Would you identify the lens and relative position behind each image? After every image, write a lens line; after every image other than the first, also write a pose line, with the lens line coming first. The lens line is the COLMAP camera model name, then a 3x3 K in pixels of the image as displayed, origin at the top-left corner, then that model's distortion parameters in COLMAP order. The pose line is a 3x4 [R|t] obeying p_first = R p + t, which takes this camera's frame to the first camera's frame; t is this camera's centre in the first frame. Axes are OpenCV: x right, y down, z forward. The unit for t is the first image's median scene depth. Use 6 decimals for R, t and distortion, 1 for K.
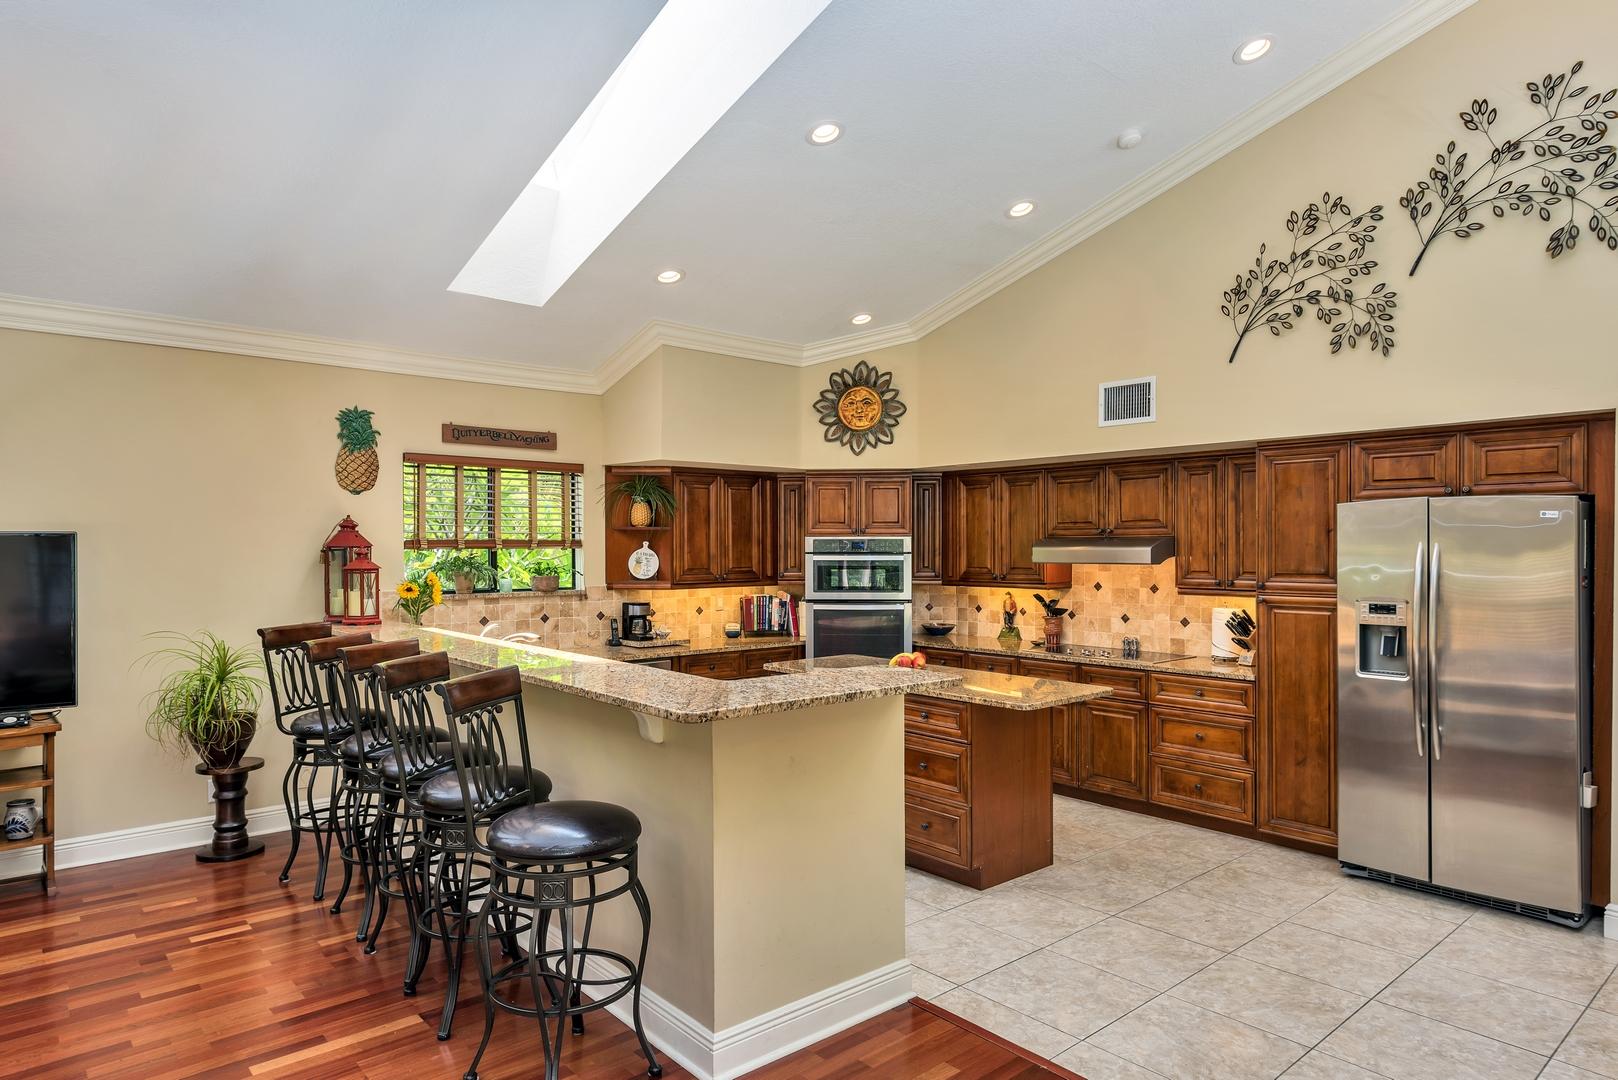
lens RADIAL K [[957.1, 0, 810.6], [0, 957.1, 546.2], [0, 0, 1]] dist [0.025559, 0.000303]
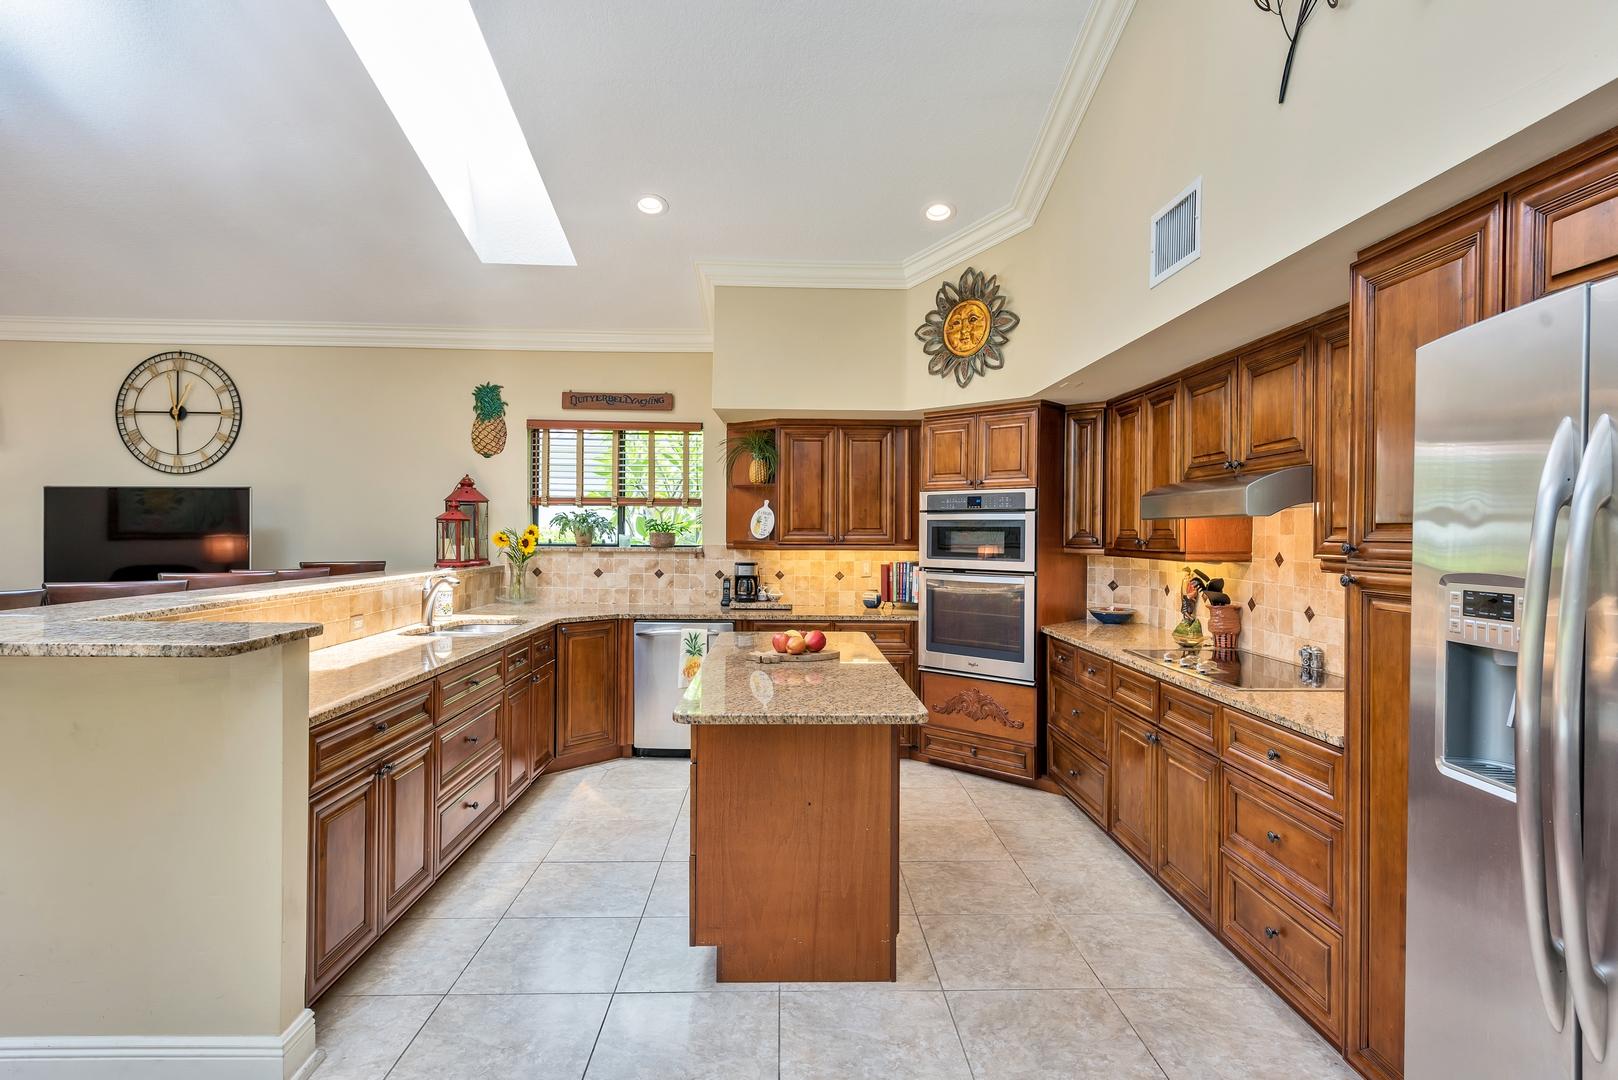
lens RADIAL K [[837.7, 0, 807.7], [0, 837.7, 530.6], [0, 0, 1]] dist [0.006534, 0.000121]
pose [[0.773289, 0.007970, -0.634003, 0.396014], [-0.010151, 0.999948, 0.000189, 0.025706], [0.633972, 0.006289, 0.773330, 0.383083]]
